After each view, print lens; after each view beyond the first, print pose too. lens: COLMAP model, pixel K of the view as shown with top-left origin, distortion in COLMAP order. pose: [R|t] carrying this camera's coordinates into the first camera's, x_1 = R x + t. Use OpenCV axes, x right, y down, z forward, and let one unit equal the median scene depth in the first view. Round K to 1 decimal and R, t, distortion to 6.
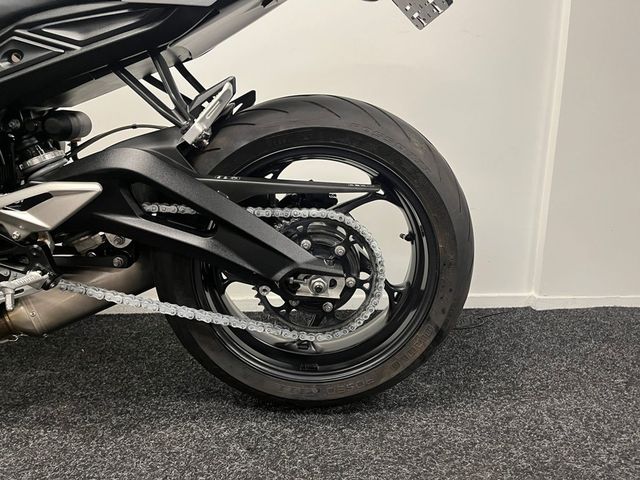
lens RADIAL K [[482.5, 0, 318.5], [0, 482.5, 234.8], [0, 0, 1]] dist [0.080196, -0.110994]
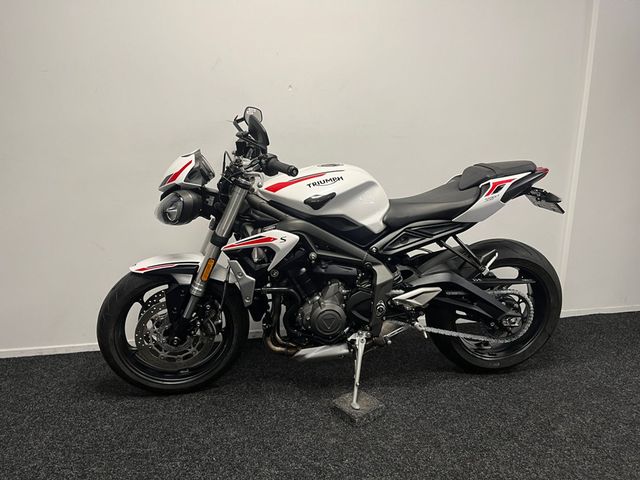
lens RADIAL K [[482.5, 0, 316.3], [0, 482.5, 238.9], [0, 0, 1]] dist [0.080196, -0.110994]
pose [[0.992953, -0.033328, 0.113722, -1.150769], [0.031041, 0.999280, 0.021826, -0.365258], [-0.114368, -0.018143, 0.993273, -1.243869]]
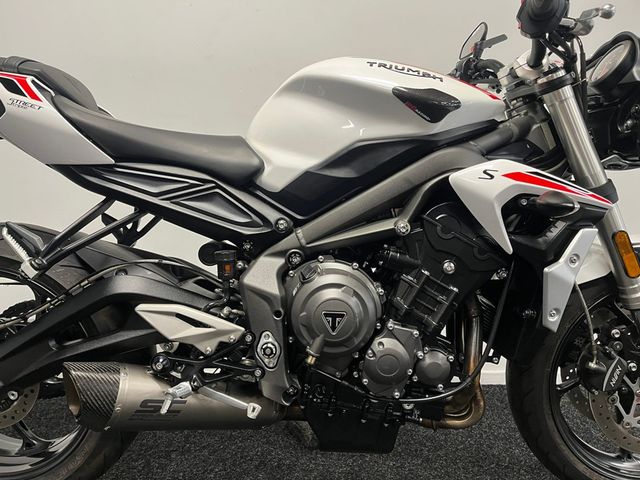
lens RADIAL K [[482.5, 0, 317.6], [0, 482.5, 240.6], [0, 0, 1]] dist [0.080196, -0.110994]
pose [[0.996827, -0.001464, -0.079579, -0.654091], [-0.003713, 0.997887, -0.064860, -0.159639], [0.079506, 0.064950, 0.994716, -0.264739]]
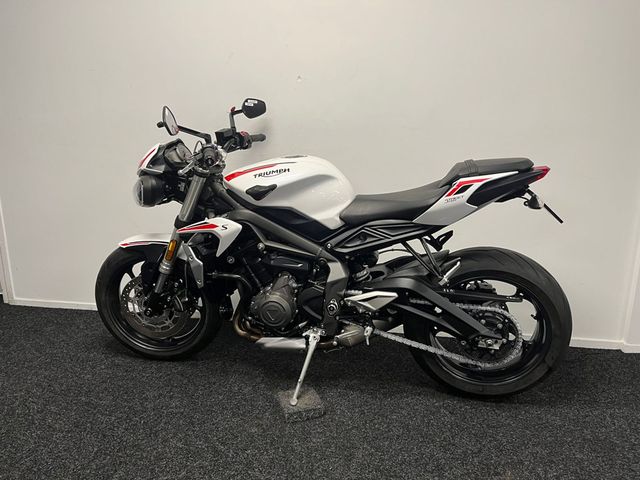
lens RADIAL K [[482.5, 0, 318.2], [0, 482.5, 235.6], [0, 0, 1]] dist [0.080196, -0.110994]
pose [[0.970955, 0.048546, -0.234285, -0.229920], [-0.041364, 0.998514, 0.035478, -0.377939], [0.235660, -0.024756, 0.971520, -1.160645]]
